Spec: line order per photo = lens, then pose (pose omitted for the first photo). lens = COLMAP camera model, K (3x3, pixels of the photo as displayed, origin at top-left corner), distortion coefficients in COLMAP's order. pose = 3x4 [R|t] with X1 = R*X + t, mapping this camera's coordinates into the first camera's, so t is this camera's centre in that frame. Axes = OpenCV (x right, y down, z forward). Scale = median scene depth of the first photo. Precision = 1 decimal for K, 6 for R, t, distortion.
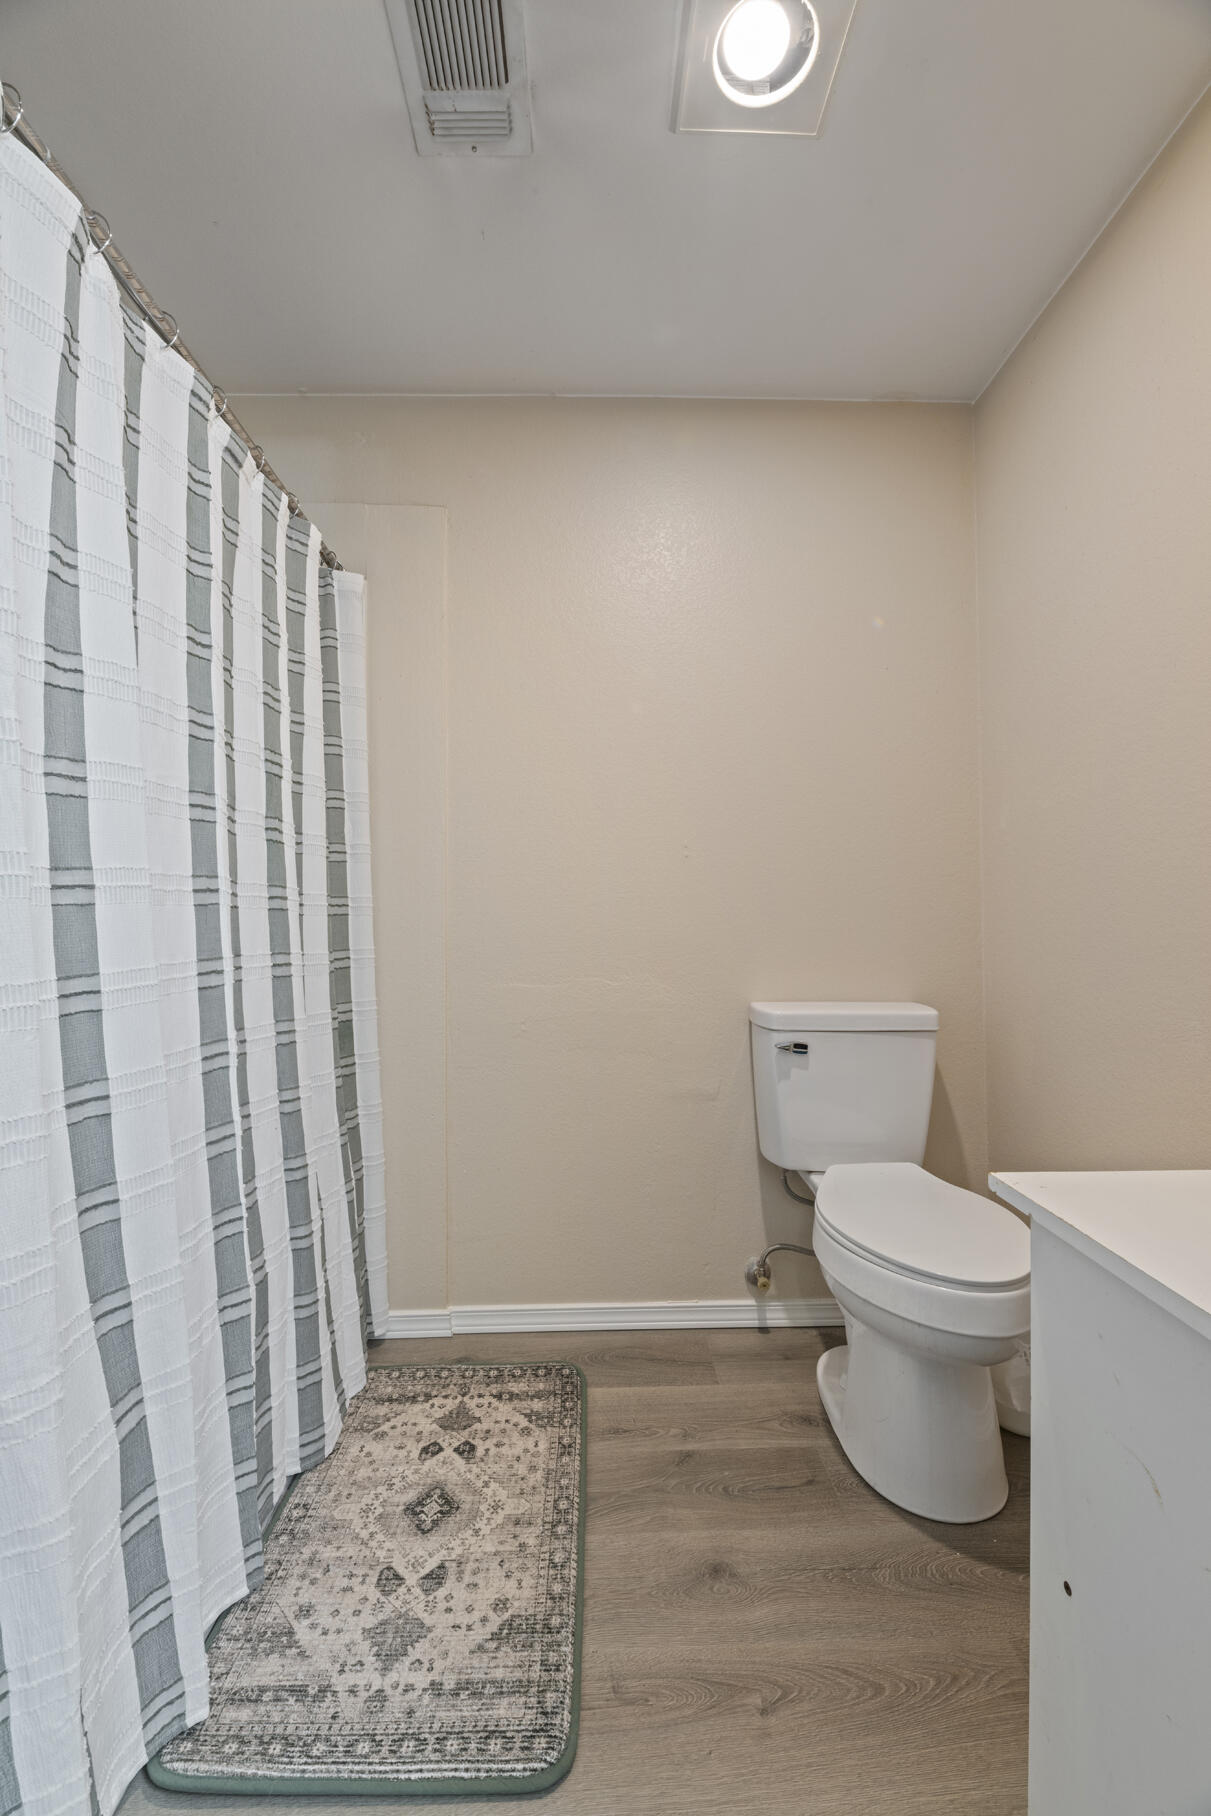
lens RADIAL K [[731.0, 0, 603.0], [0, 731.0, 909.1], [0, 0, 1]] dist [0.001828, -0.003062]
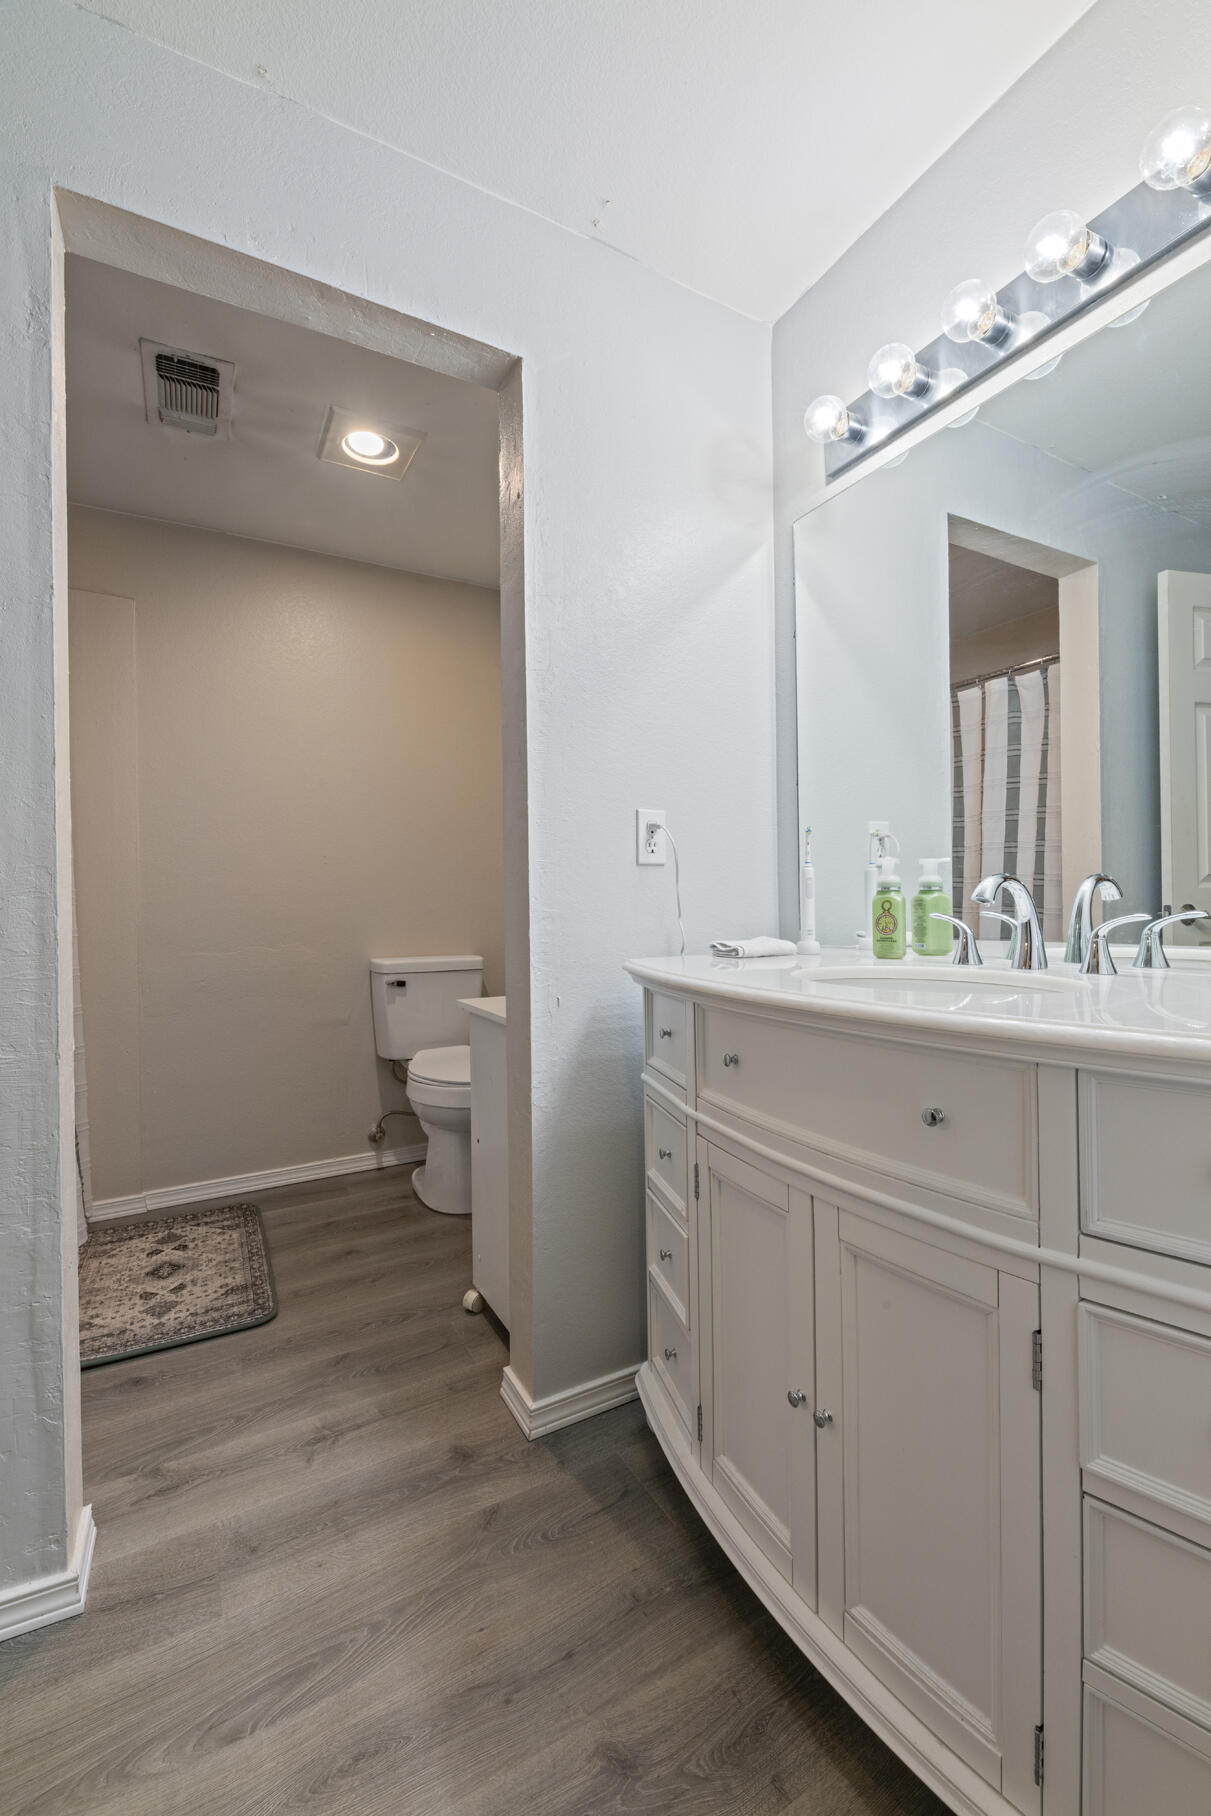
lens RADIAL K [[731.0, 0, 597.9], [0, 731.0, 899.3], [0, 0, 1]] dist [0.001828, -0.003062]
pose [[0.885917, -0.006563, 0.463797, -0.106992], [0.002826, 0.999958, 0.008752, -0.012042], [-0.463835, -0.006443, 0.885898, -0.716902]]
